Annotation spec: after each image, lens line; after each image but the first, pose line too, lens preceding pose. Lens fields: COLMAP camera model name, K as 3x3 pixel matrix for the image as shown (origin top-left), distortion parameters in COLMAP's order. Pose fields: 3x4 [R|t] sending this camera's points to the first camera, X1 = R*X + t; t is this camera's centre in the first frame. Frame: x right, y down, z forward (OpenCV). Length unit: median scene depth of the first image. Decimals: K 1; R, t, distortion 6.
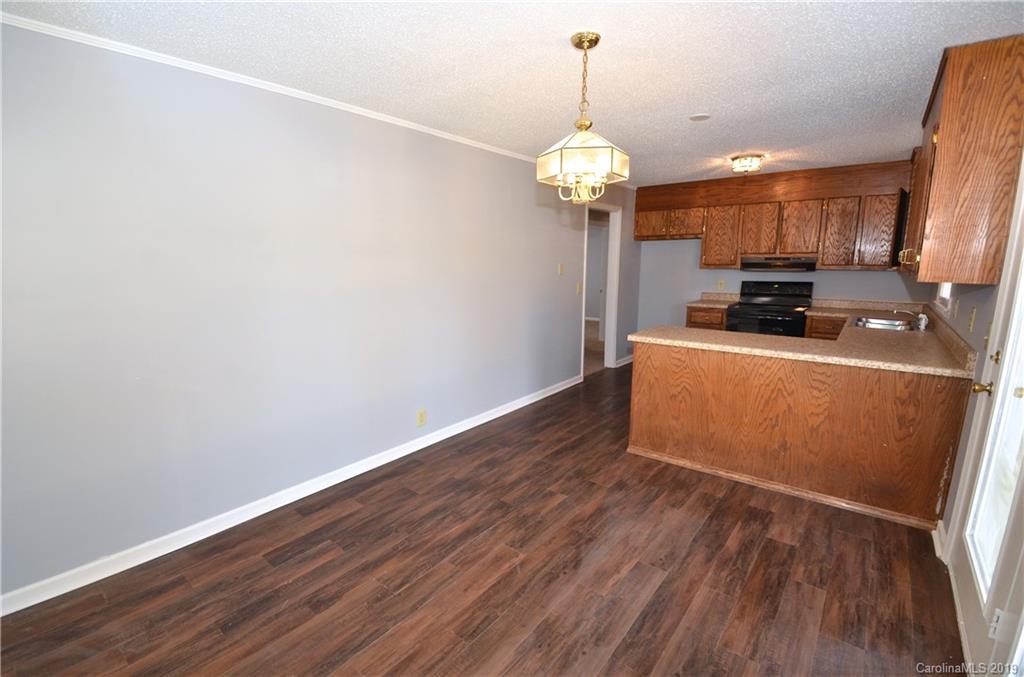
lens RADIAL K [[452.9, 0, 510.2], [0, 452.9, 350.4], [0, 0, 1]] dist [0.016995, -0.030095]
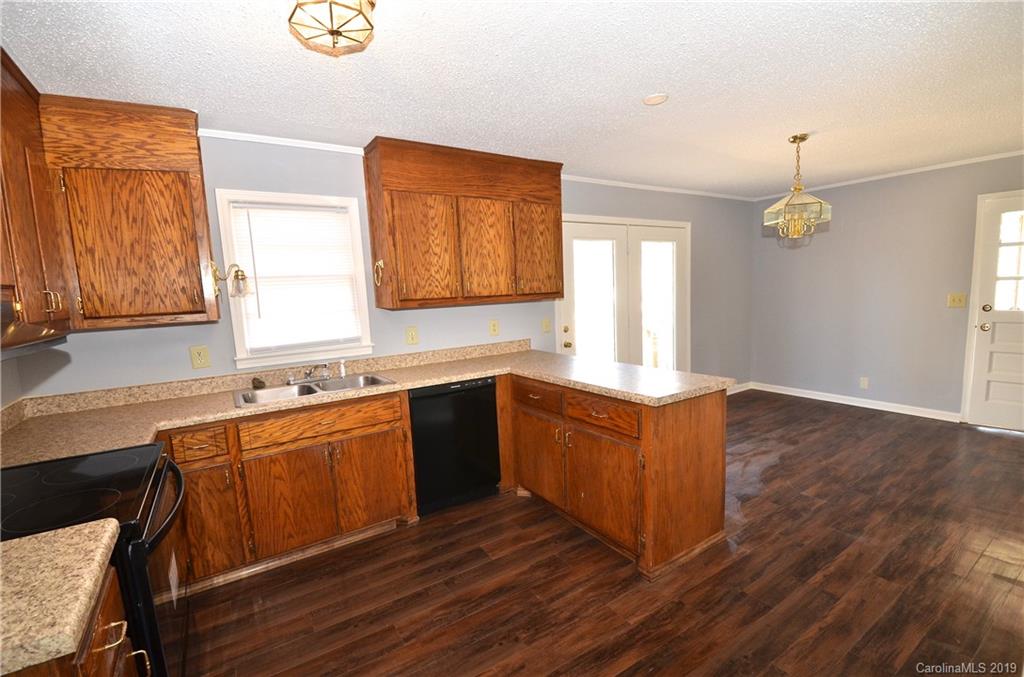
lens RADIAL K [[452.9, 0, 510.2], [0, 452.9, 350.4], [0, 0, 1]] dist [0.016995, -0.030095]
pose [[-0.952002, 0.006810, 0.306017, 0.250279], [0.106737, 0.944385, 0.311038, -0.223205], [-0.286879, 0.328772, -0.899783, 1.139462]]
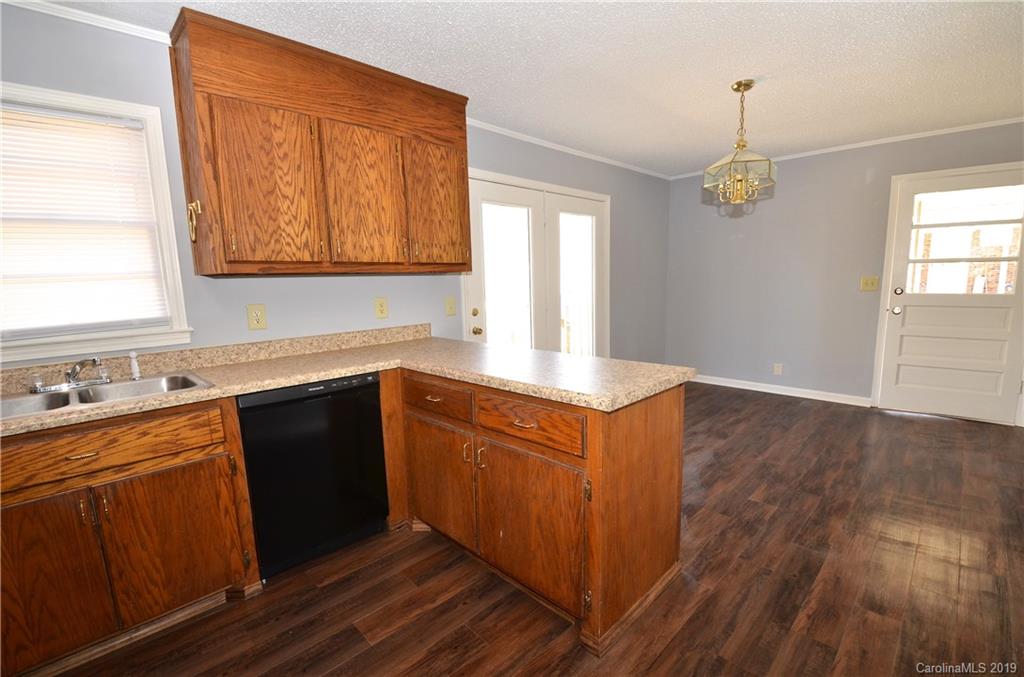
lens RADIAL K [[452.9, 0, 510.2], [0, 452.9, 350.4], [0, 0, 1]] dist [0.016995, -0.030095]
pose [[-0.993970, 0.015999, 0.108475, 0.279968], [0.052478, 0.938047, 0.342510, -0.168498], [-0.096275, 0.346137, -0.933231, 1.004395]]
